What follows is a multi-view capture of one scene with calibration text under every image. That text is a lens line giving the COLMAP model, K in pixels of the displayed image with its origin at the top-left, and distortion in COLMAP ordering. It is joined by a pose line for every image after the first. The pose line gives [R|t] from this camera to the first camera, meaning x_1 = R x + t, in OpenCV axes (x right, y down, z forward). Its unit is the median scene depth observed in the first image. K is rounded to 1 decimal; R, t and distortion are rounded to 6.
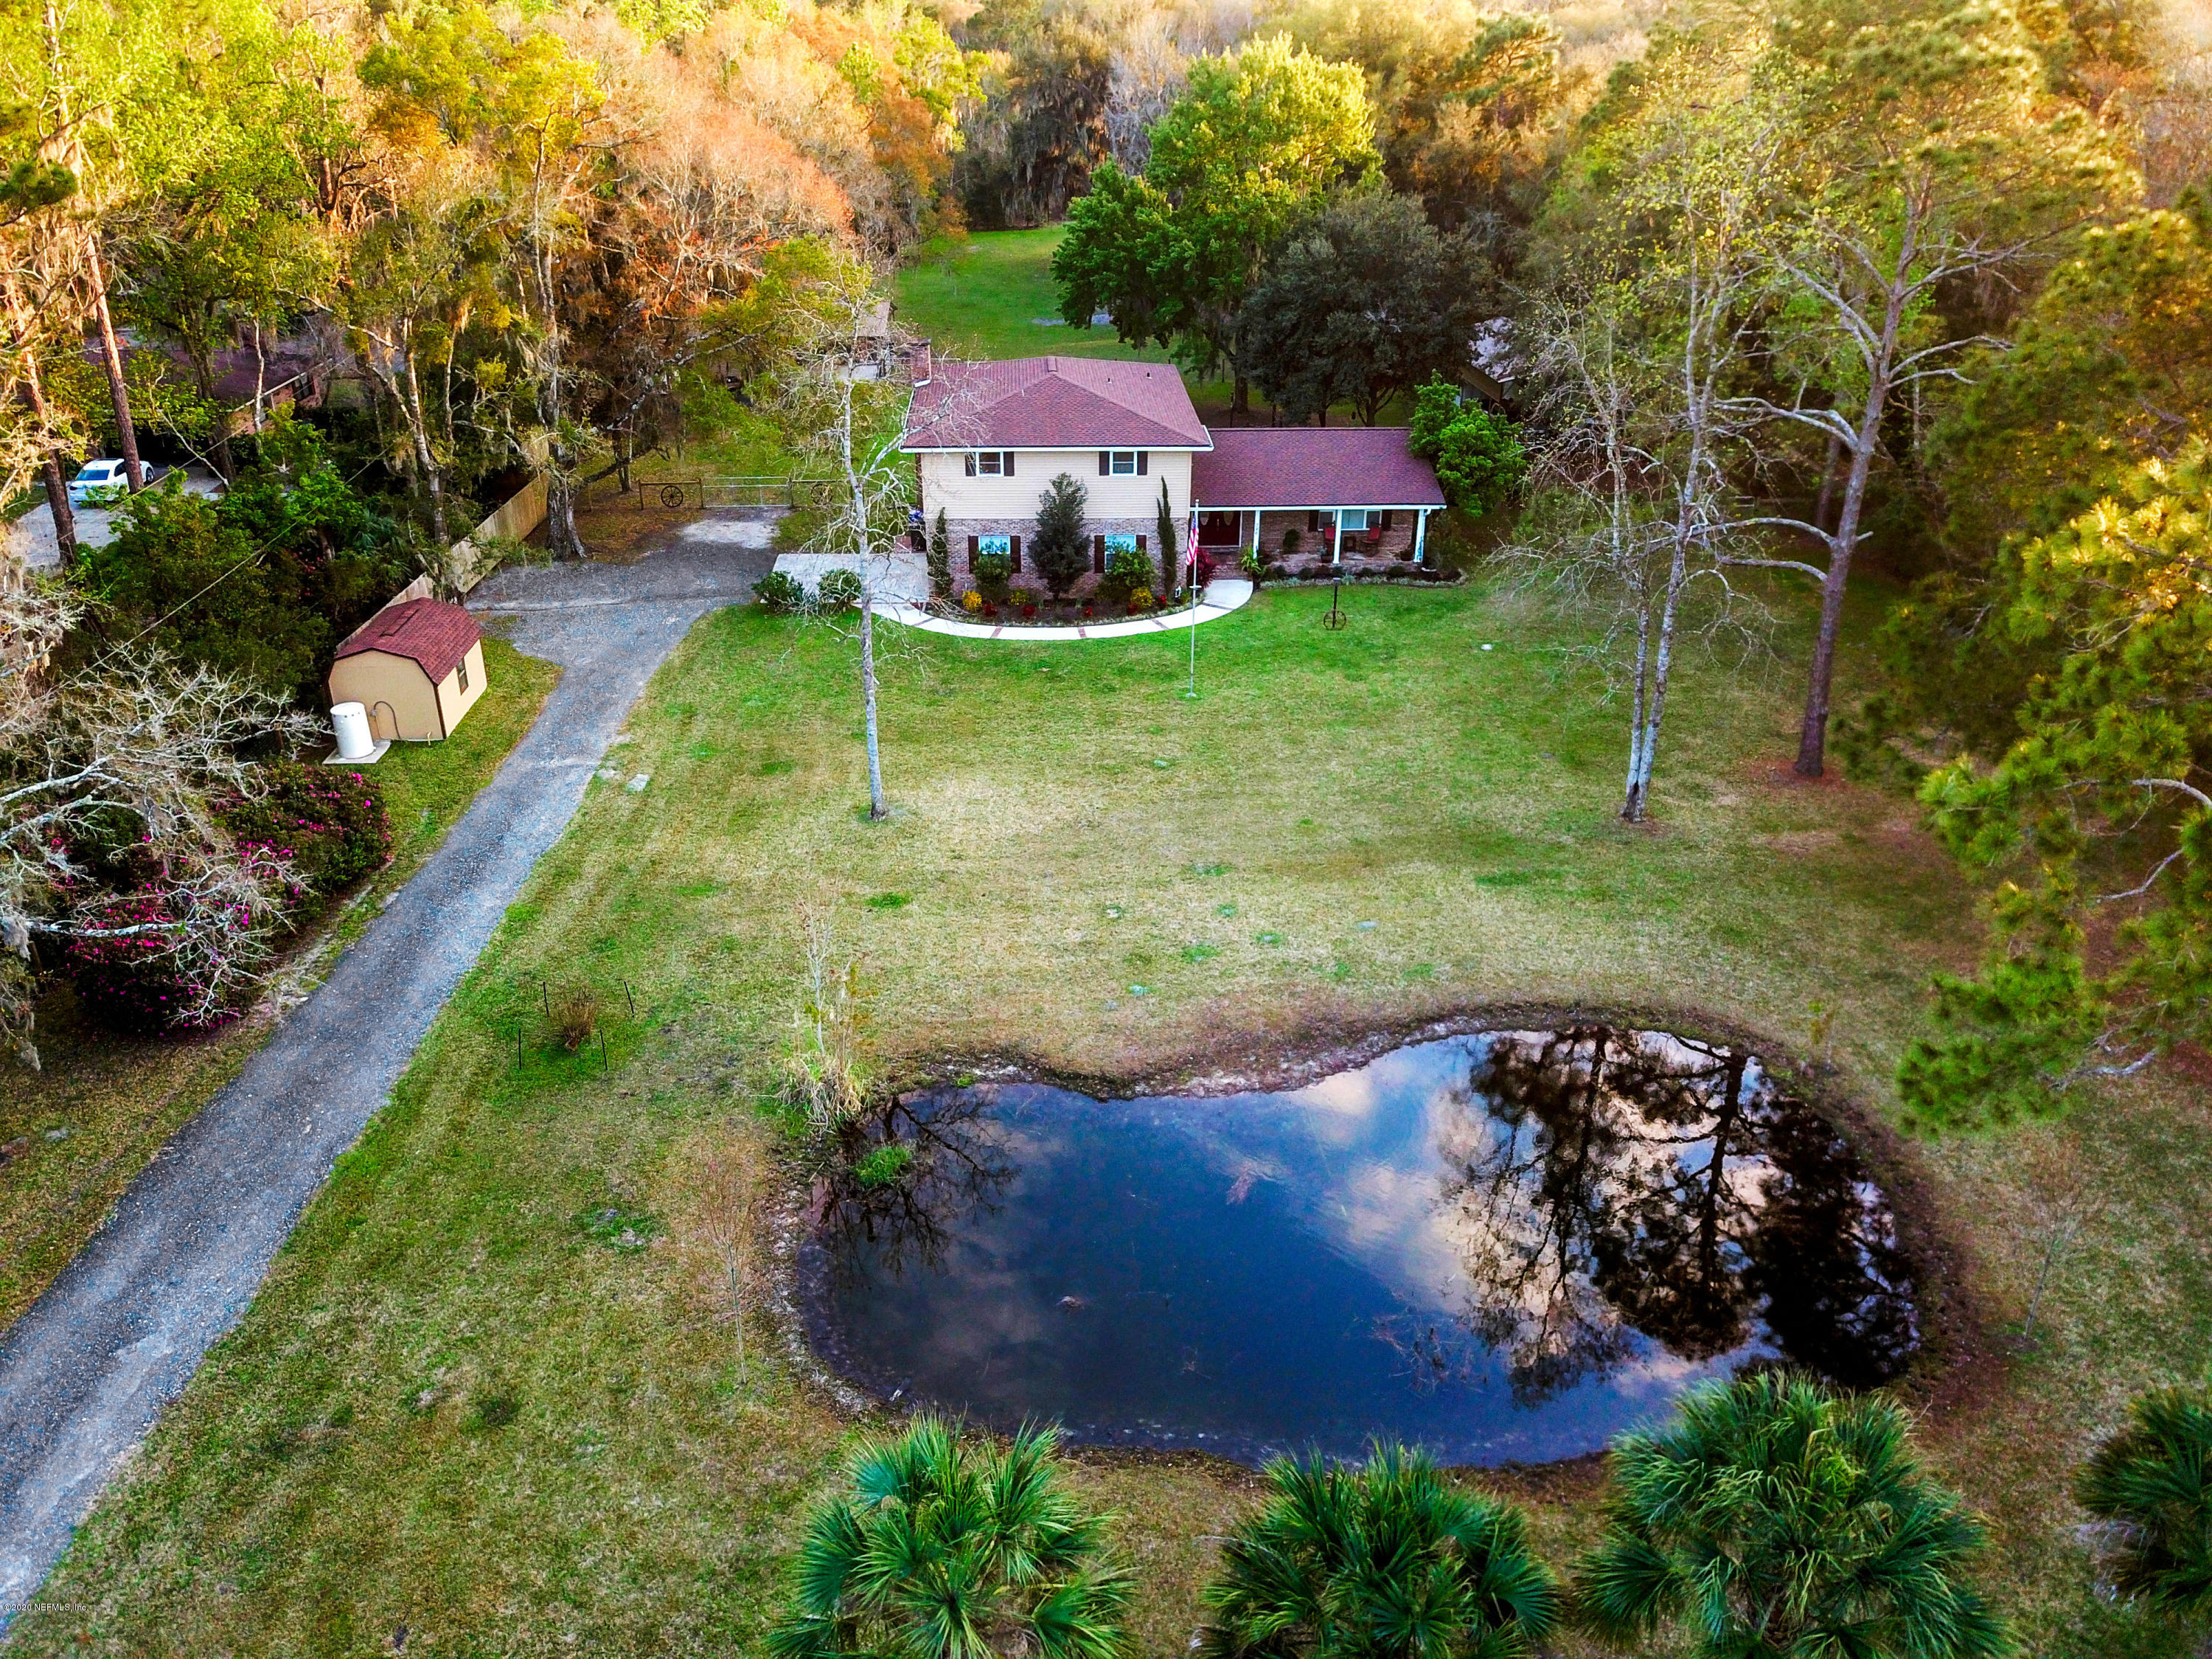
lens RADIAL K [[1675.2, 0, 1054.4], [0, 1675.2, 830.4], [0, 0, 1]] dist [0.007804, 0.000562]
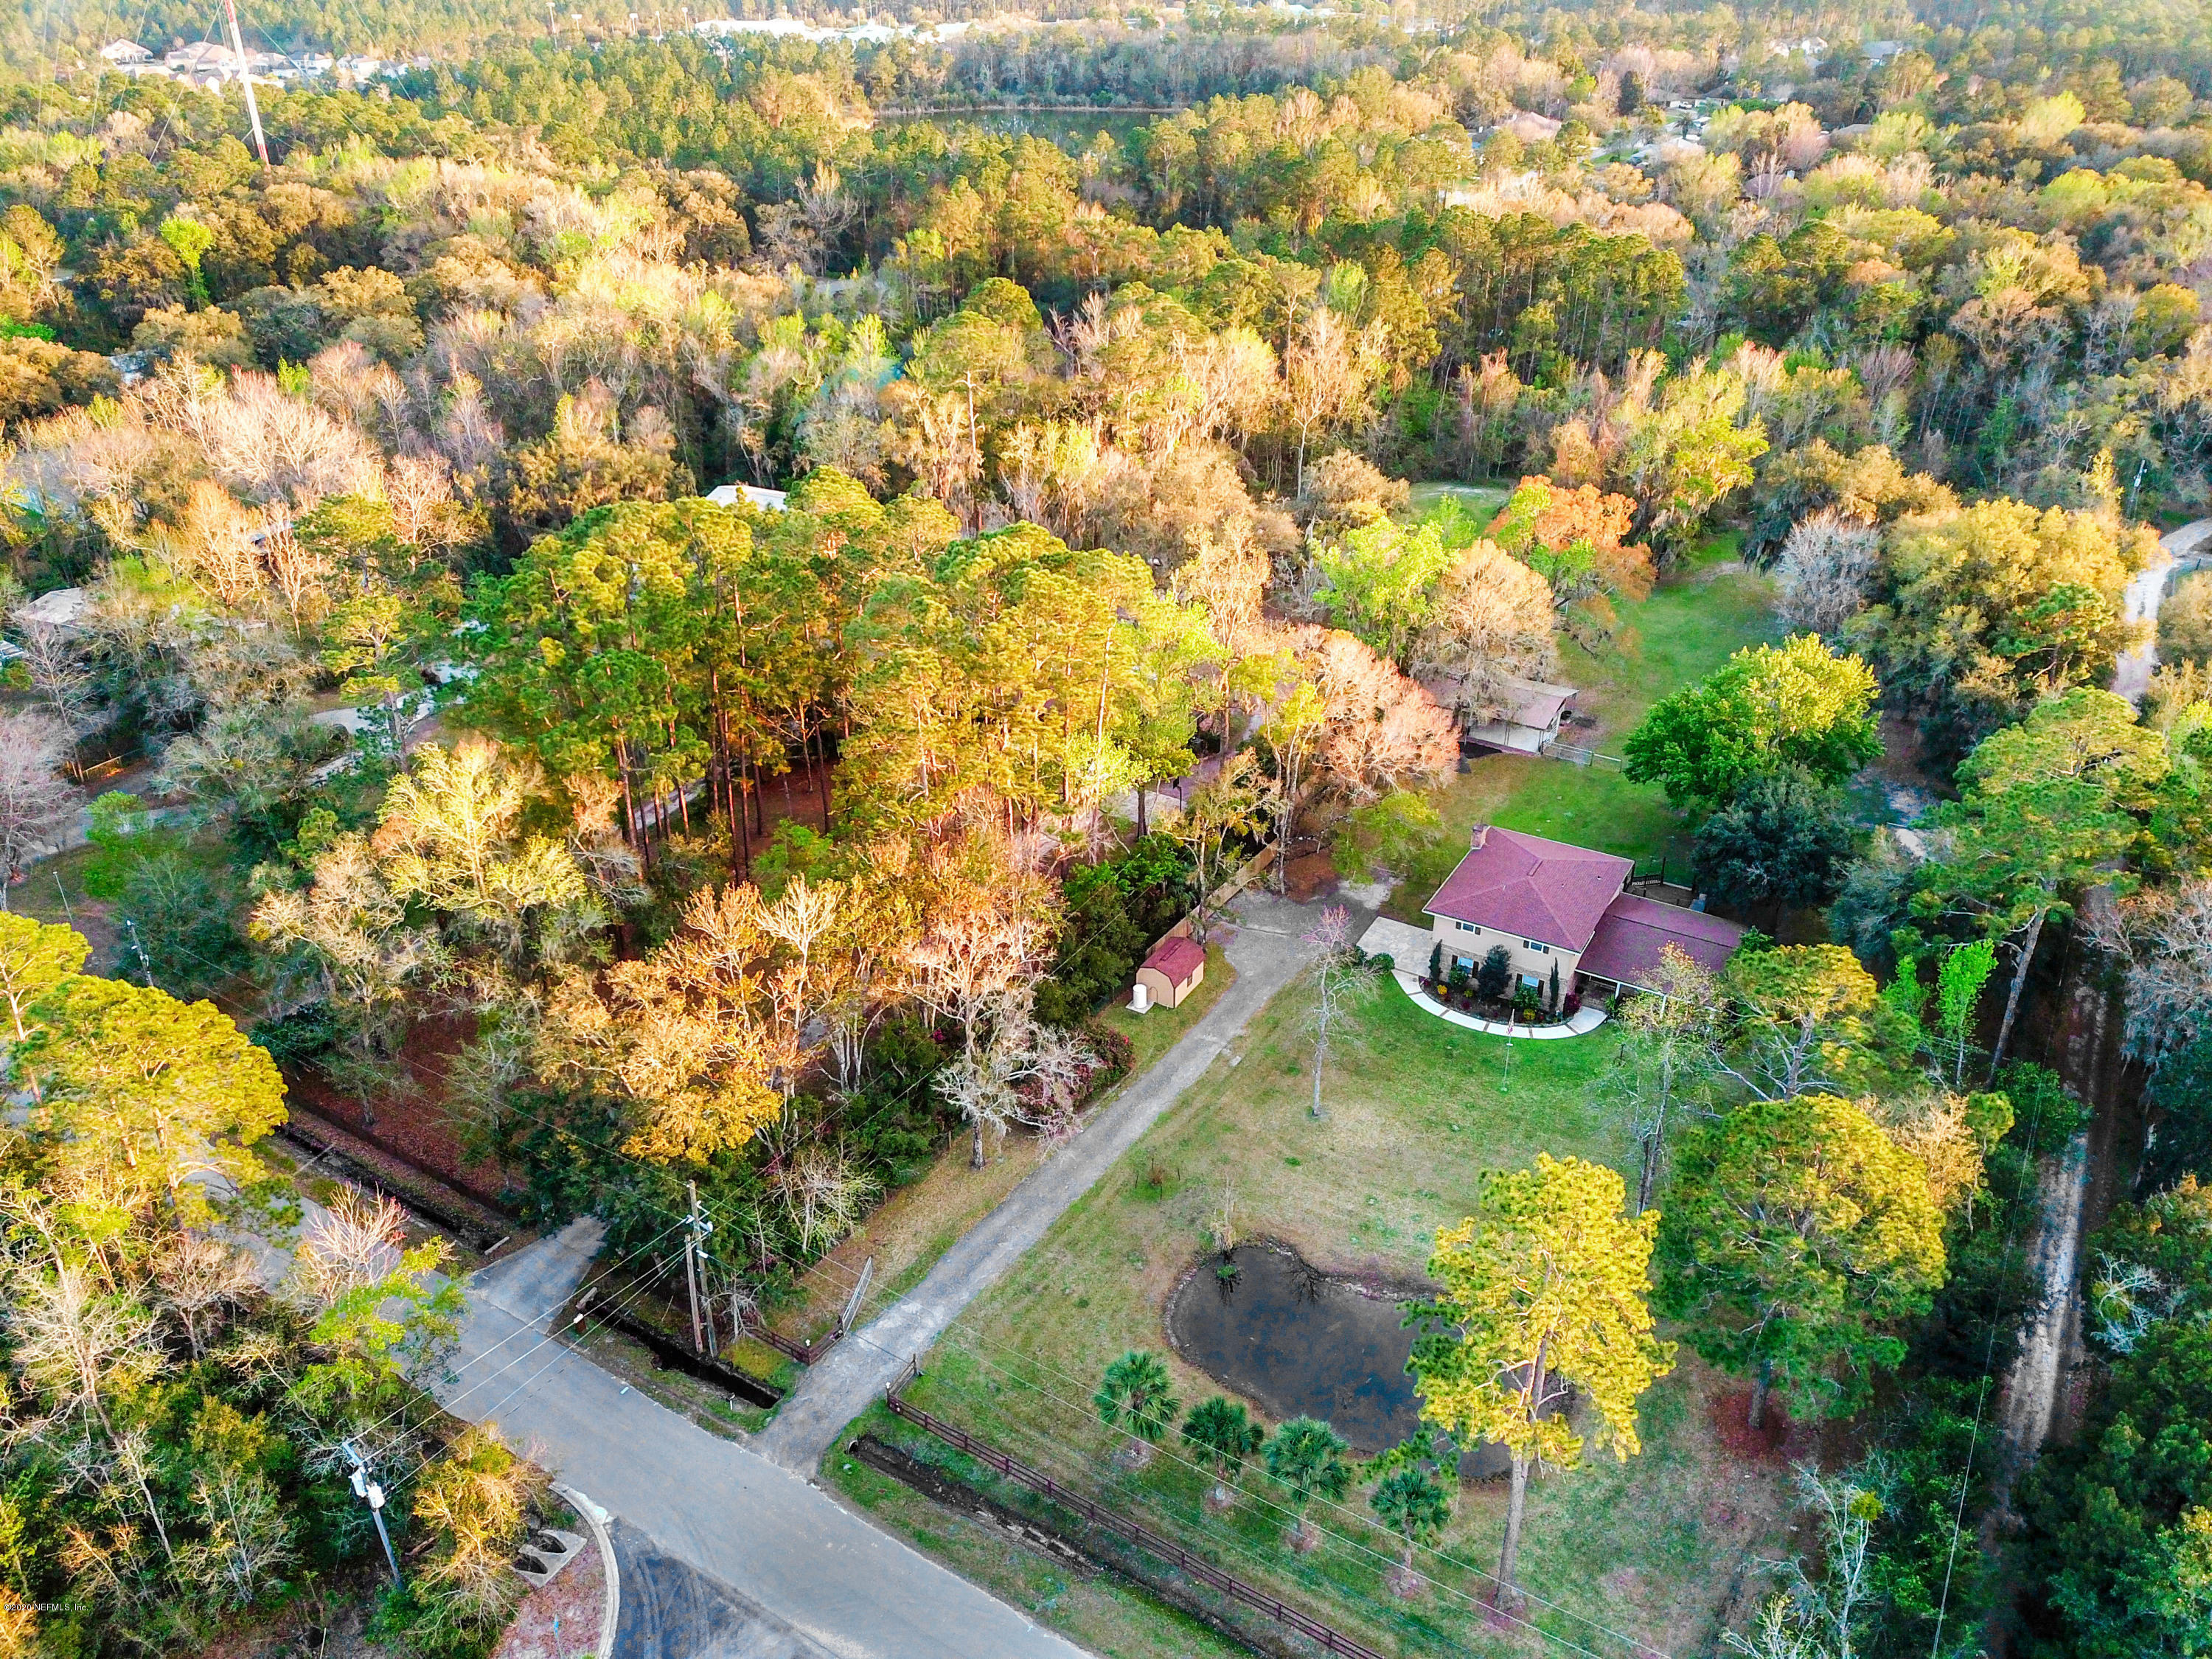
lens RADIAL K [[1650.7, 0, 1106.0], [0, 1650.7, 829.5], [0, 0, 1]] dist [0.006143, -0.005325]
pose [[0.848640, 0.268340, -0.455855, 0.440165], [-0.240047, 0.963295, 0.120163, -0.447764], [0.471367, 0.007451, 0.881906, -0.879701]]
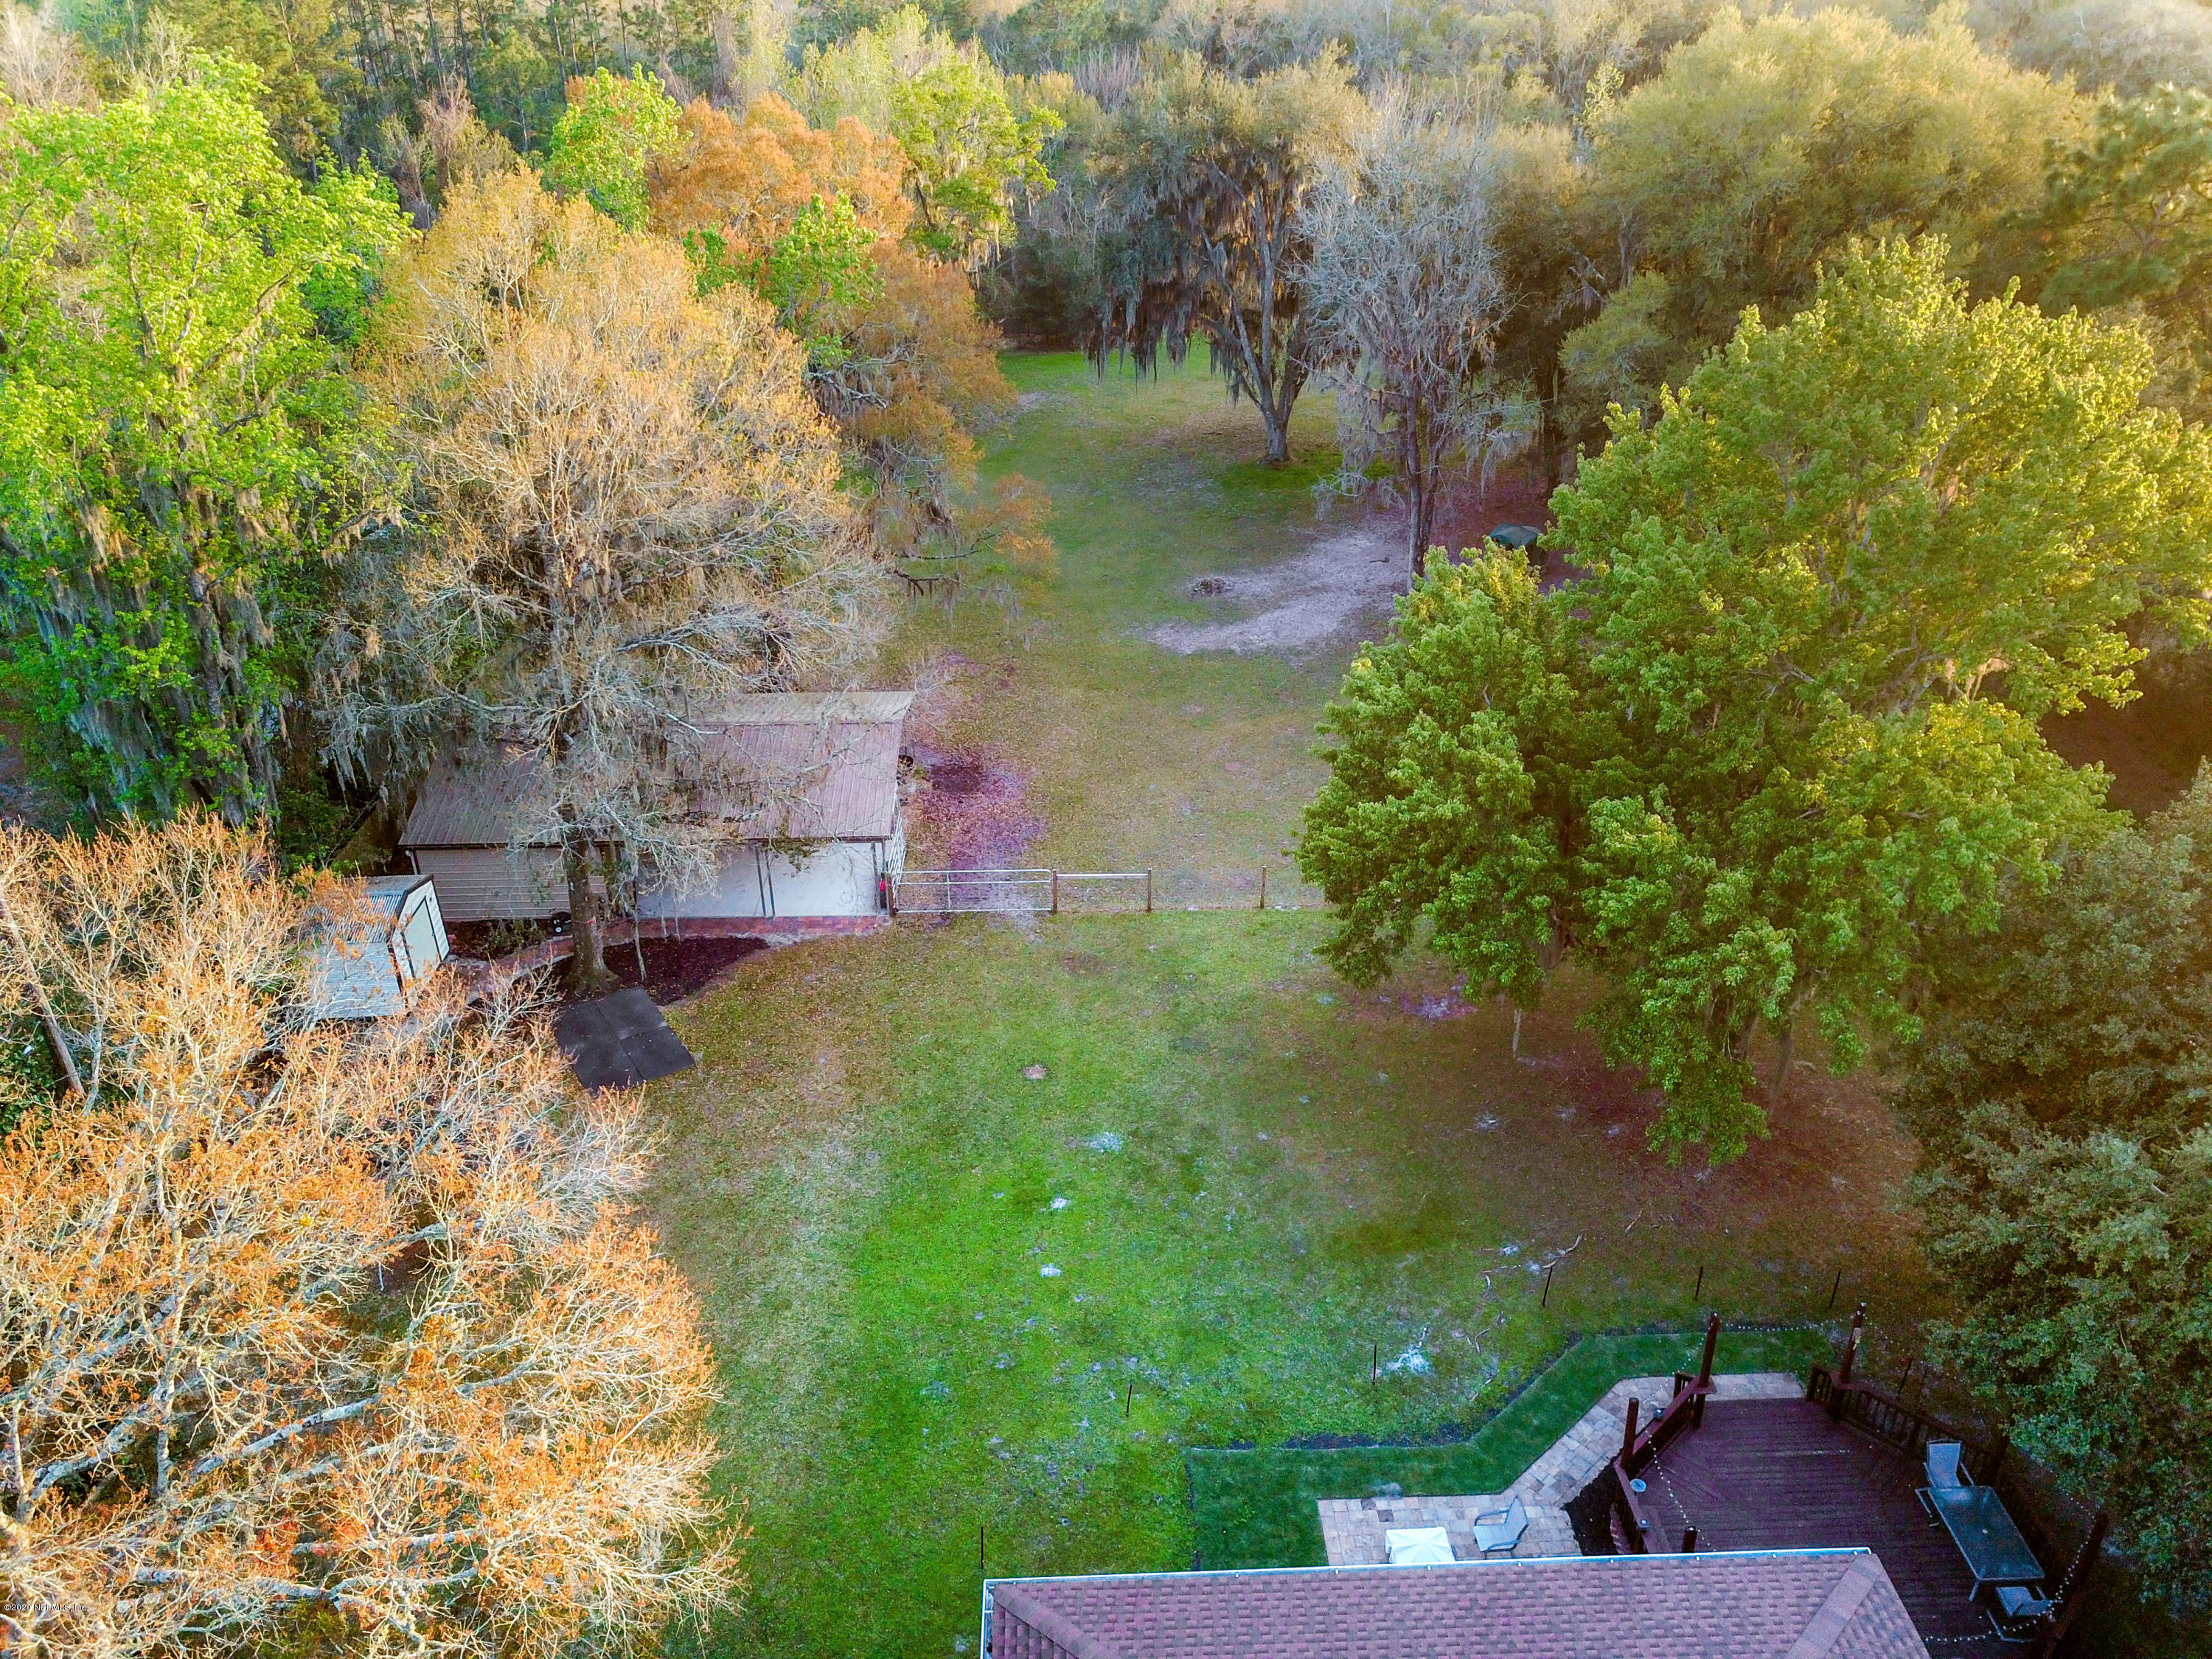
lens RADIAL K [[1650.7, 0, 1106.0], [0, 1650.7, 829.5], [0, 0, 1]] dist [0.006143, -0.005325]
pose [[0.999795, -0.005488, 0.019481, -0.077581], [0.004856, 0.999465, 0.032332, -0.478101], [-0.019648, -0.032231, 0.999287, 0.838846]]
